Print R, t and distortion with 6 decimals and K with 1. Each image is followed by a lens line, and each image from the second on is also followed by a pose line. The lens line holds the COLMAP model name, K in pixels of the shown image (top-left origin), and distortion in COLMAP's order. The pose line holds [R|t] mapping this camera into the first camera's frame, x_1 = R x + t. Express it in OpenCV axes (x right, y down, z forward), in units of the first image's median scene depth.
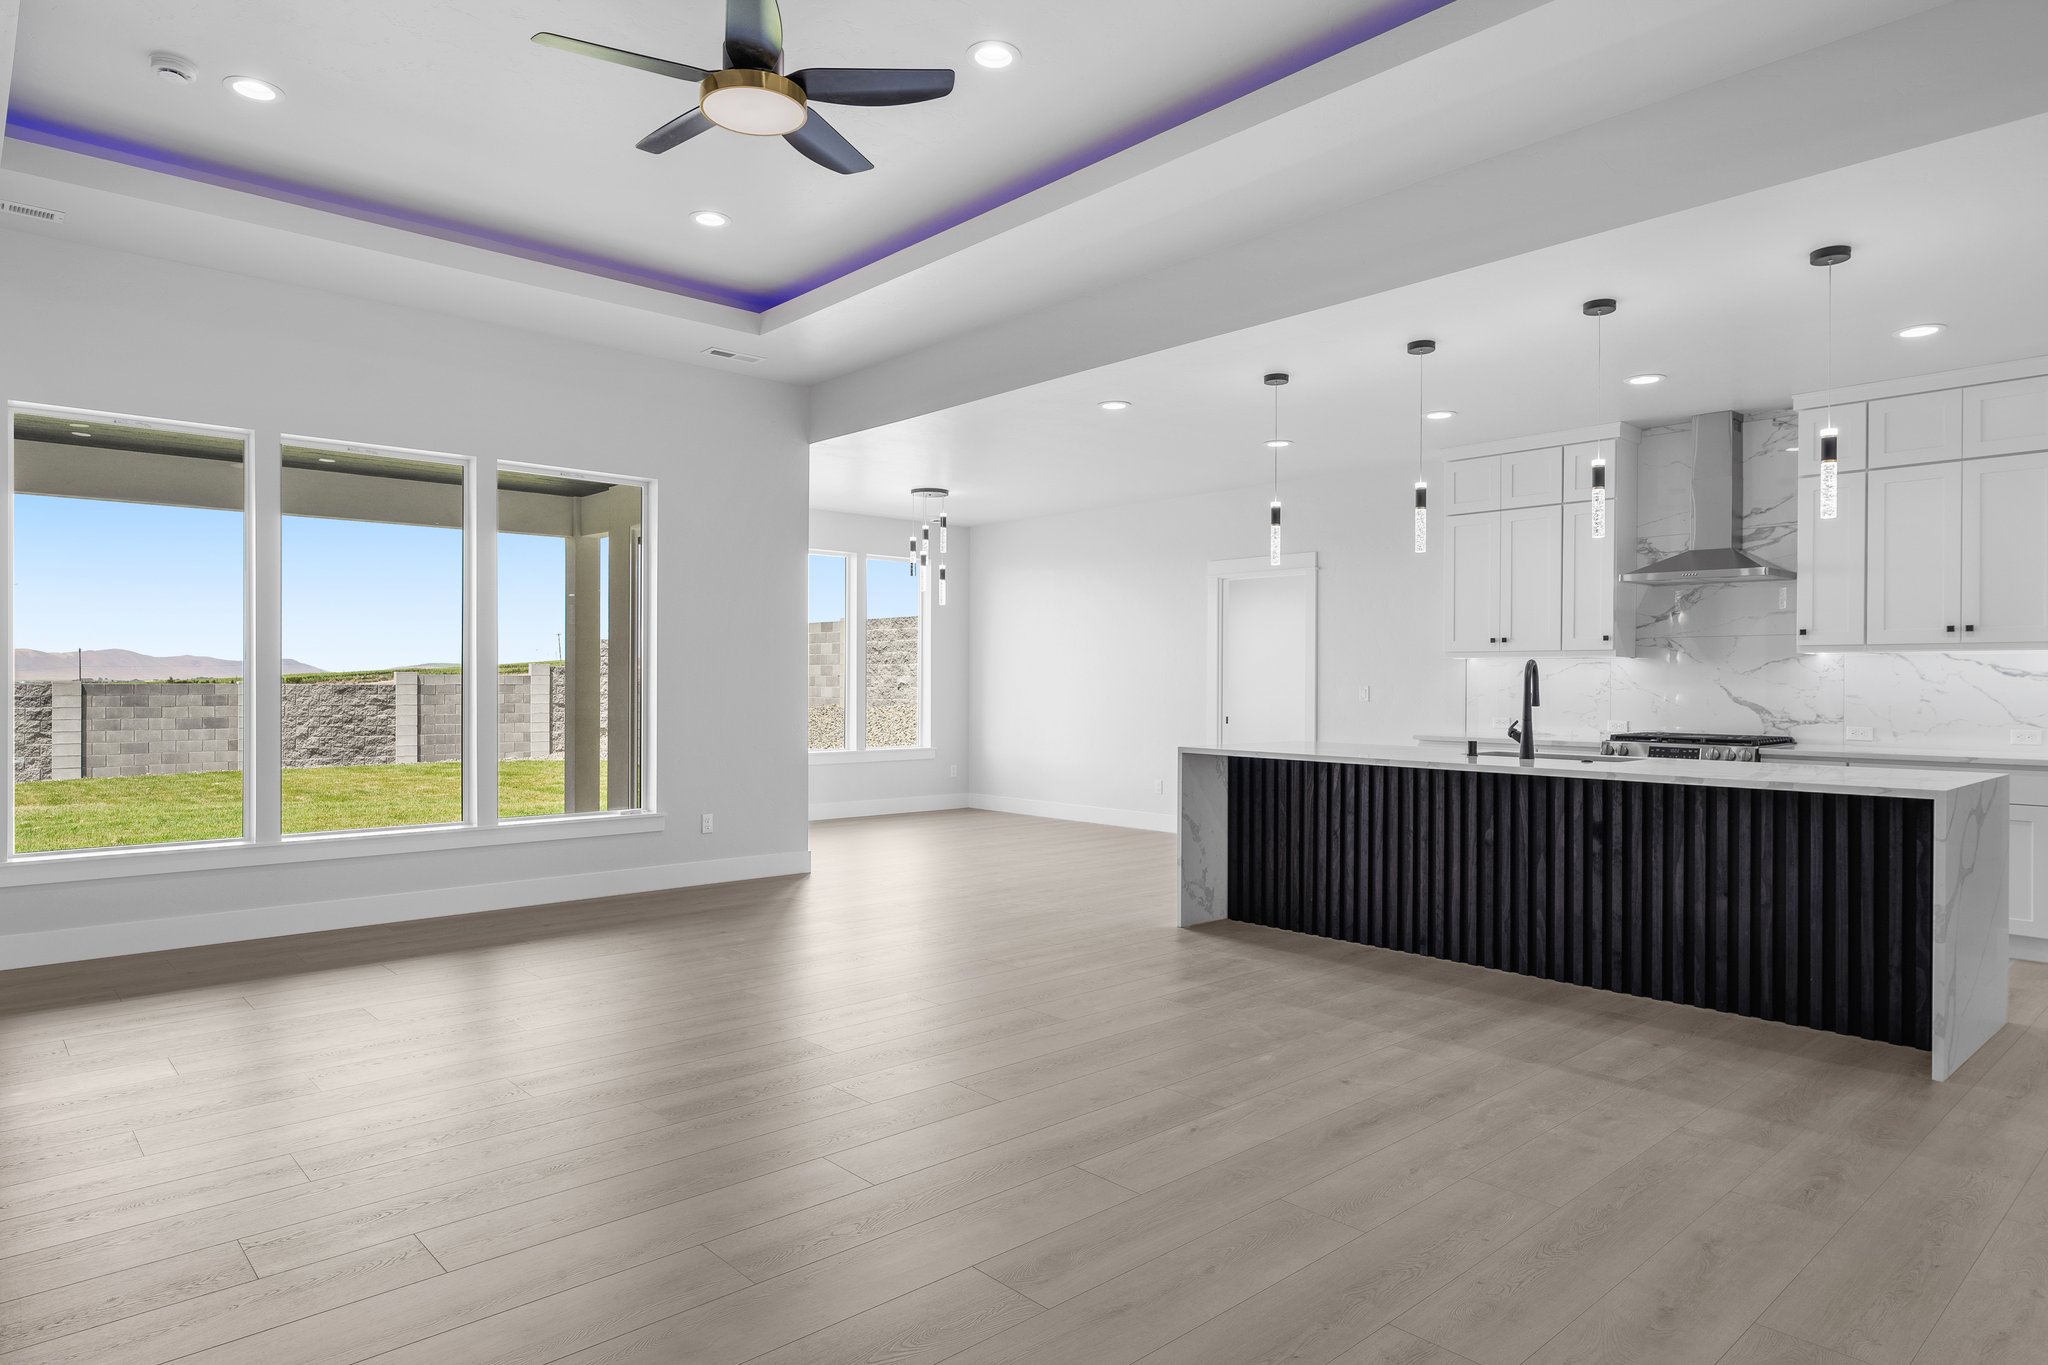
lens RADIAL K [[1207.9, 0, 1036.0], [0, 1207.9, 683.8], [0, 0, 1]] dist [0.009640, 0.001711]
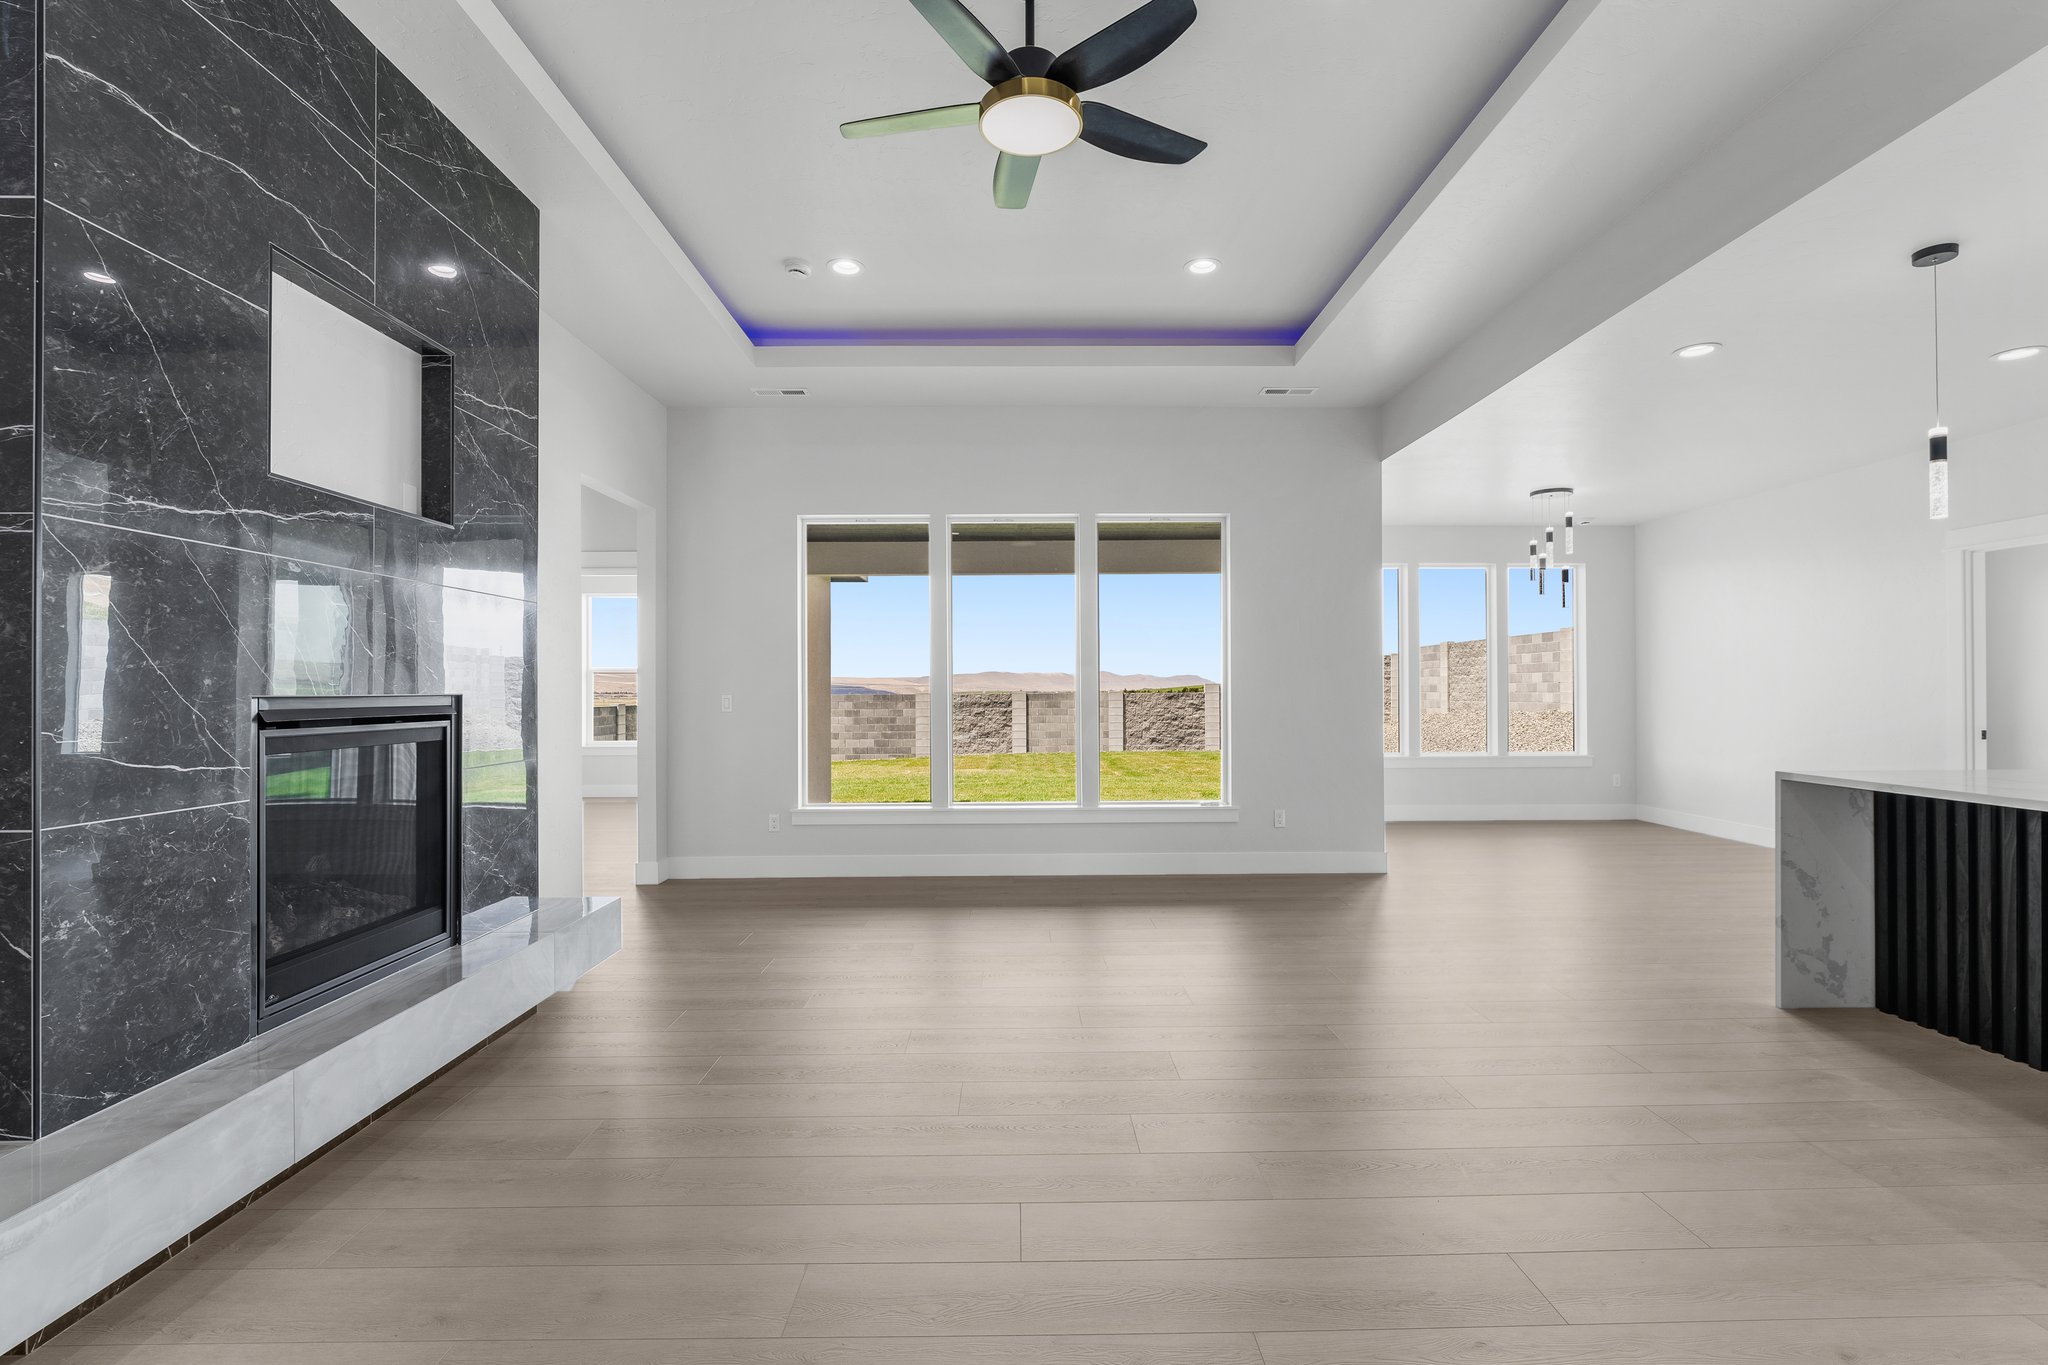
lens RADIAL K [[957.1, 0, 1026.2], [0, 957.1, 684.4], [0, 0, 1]] dist [-0.000678, -0.002610]
pose [[0.747828, -0.011090, -0.663800, 0.150125], [0.006627, 0.999935, -0.009240, -0.000521], [0.663860, 0.002510, 0.747853, 0.209802]]
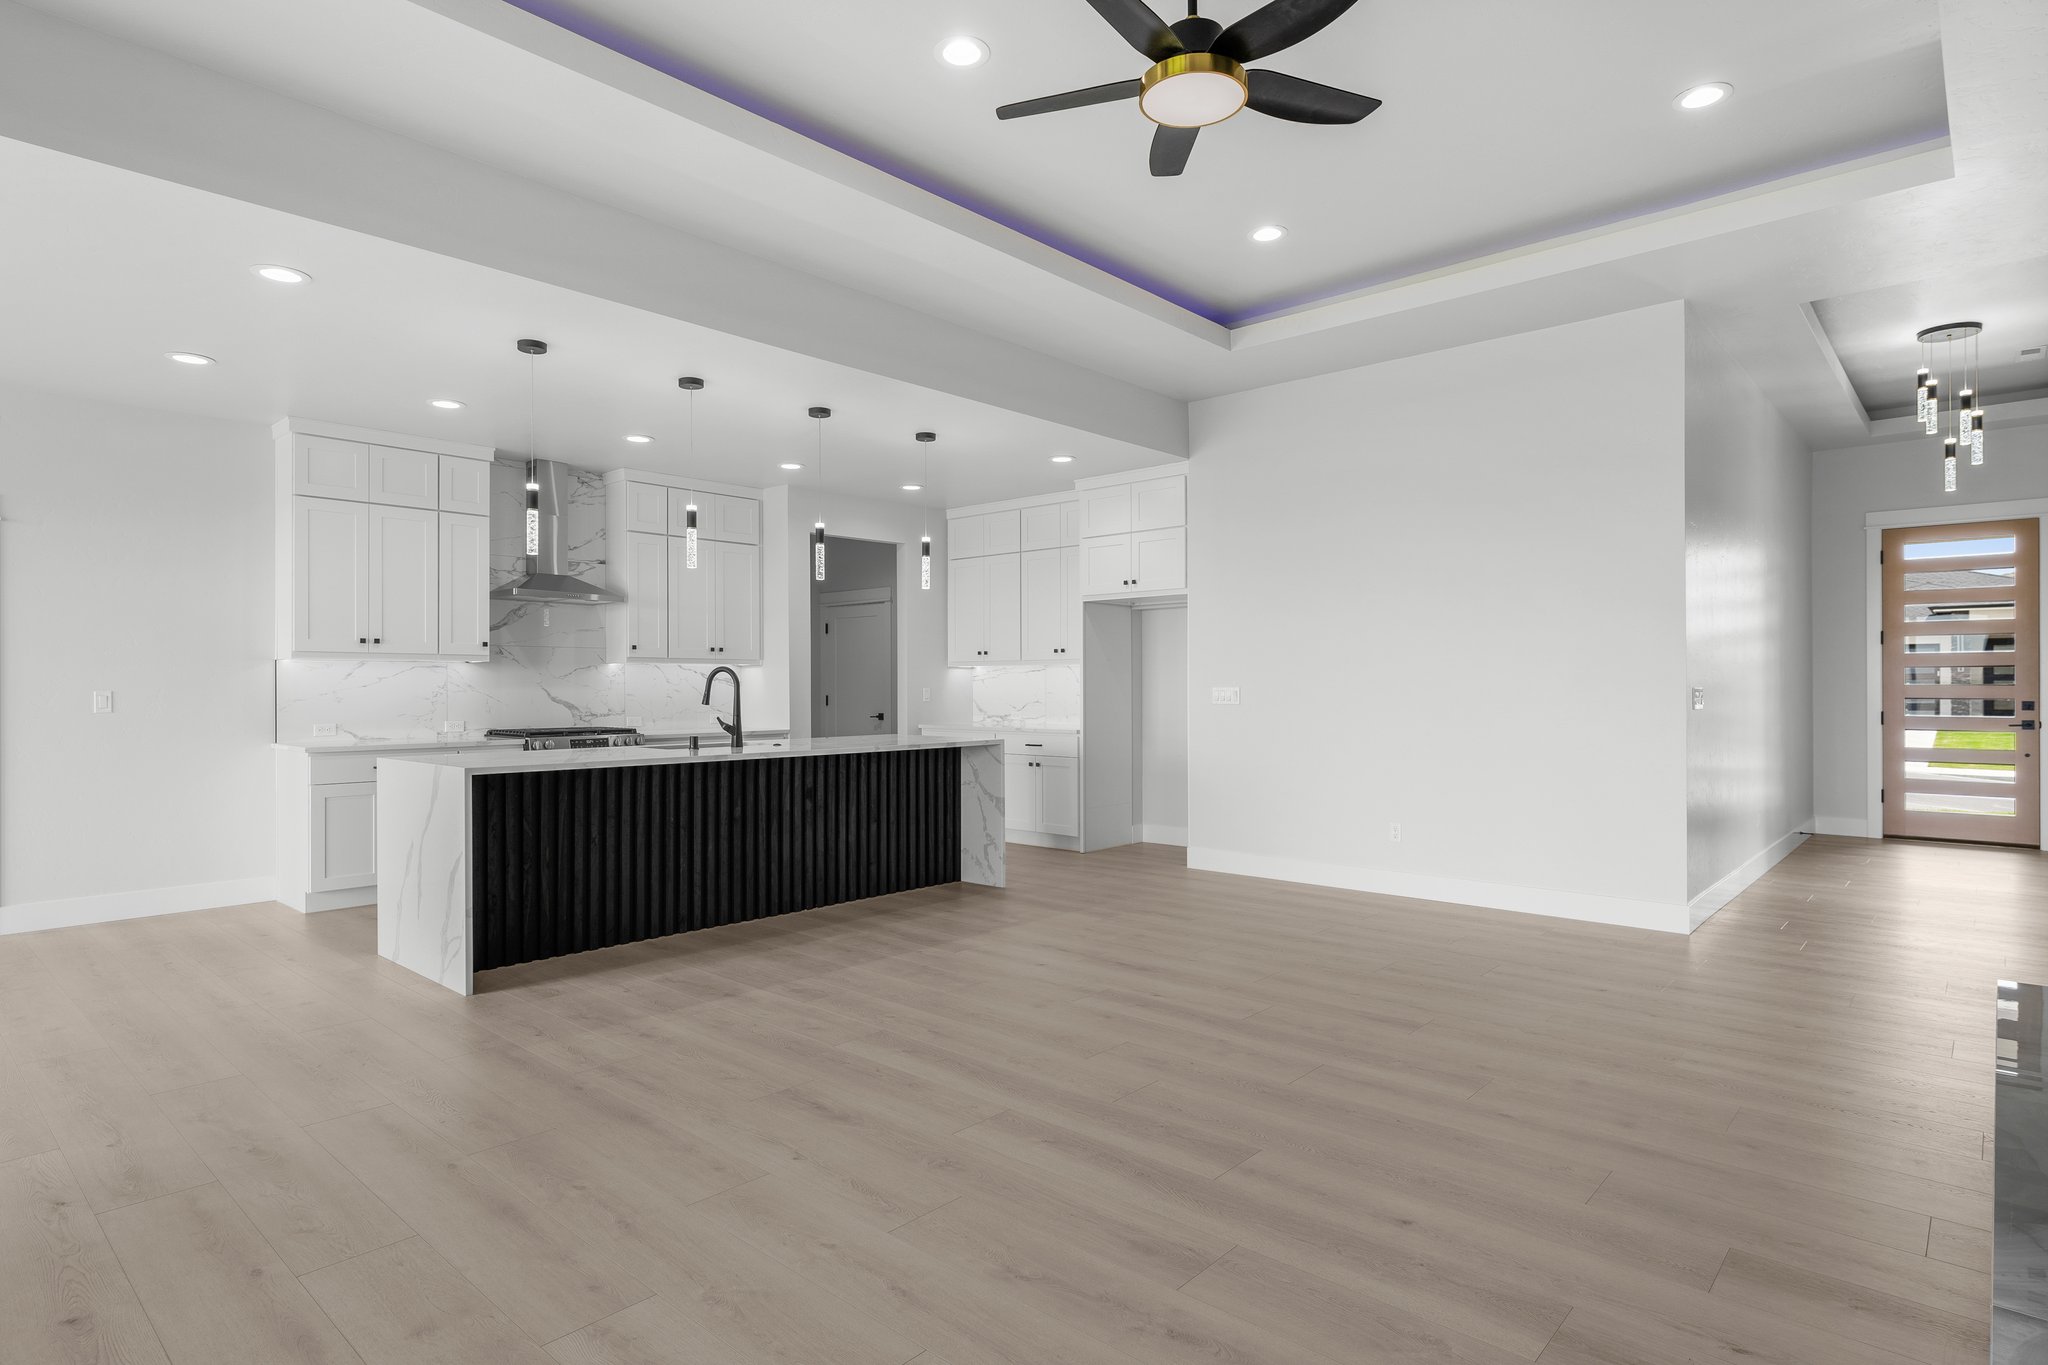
lens RADIAL K [[1086.8, 0, 1034.8], [0, 1086.8, 685.9], [0, 0, 1]] dist [-0.004840, 0.002112]
pose [[-0.097725, -0.004463, 0.995203, -0.569359], [0.003034, 0.999984, 0.004782, -0.003970], [-0.995209, 0.003487, -0.097709, 0.632387]]
